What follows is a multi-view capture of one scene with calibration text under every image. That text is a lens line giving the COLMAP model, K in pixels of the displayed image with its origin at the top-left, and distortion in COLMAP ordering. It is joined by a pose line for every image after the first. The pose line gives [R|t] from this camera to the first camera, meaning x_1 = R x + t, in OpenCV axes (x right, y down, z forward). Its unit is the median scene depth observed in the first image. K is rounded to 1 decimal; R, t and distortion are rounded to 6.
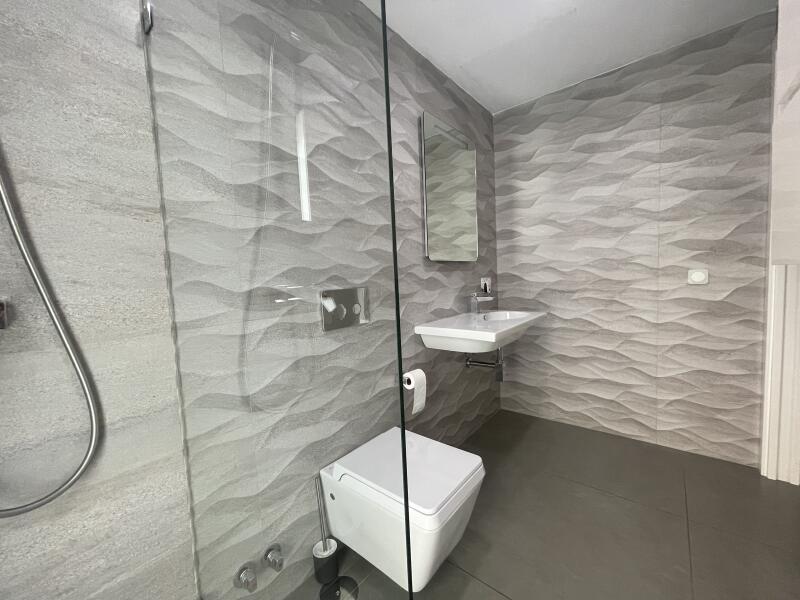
lens RADIAL K [[323.1, 0, 400.0], [0, 323.1, 300.0], [0, 0, 1]] dist [0.001042, 0.000123]
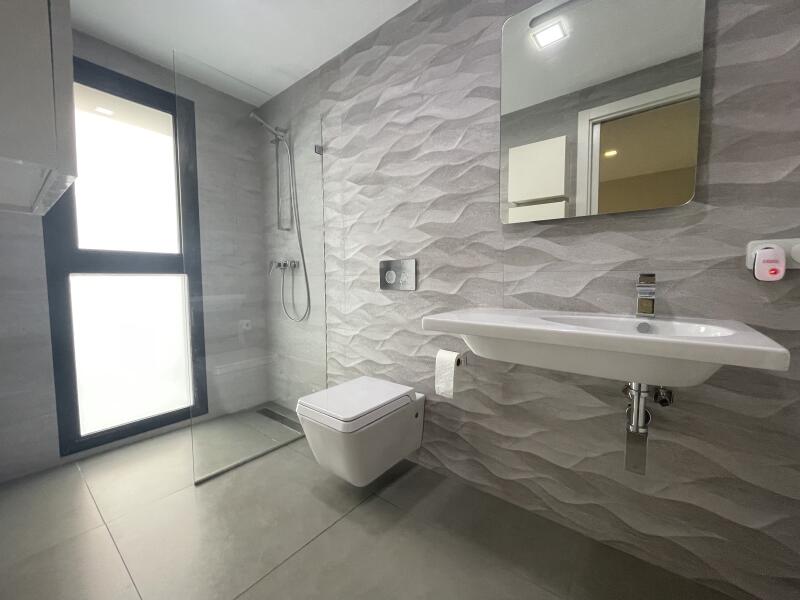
lens RADIAL K [[323.1, 0, 400.0], [0, 323.1, 300.0], [0, 0, 1]] dist [0.001042, 0.000123]
pose [[0.011563, 0.114177, -0.993393, 1.096150], [-0.067479, 0.991284, 0.113149, -0.022363], [0.997654, 0.065725, 0.019166, 0.977125]]
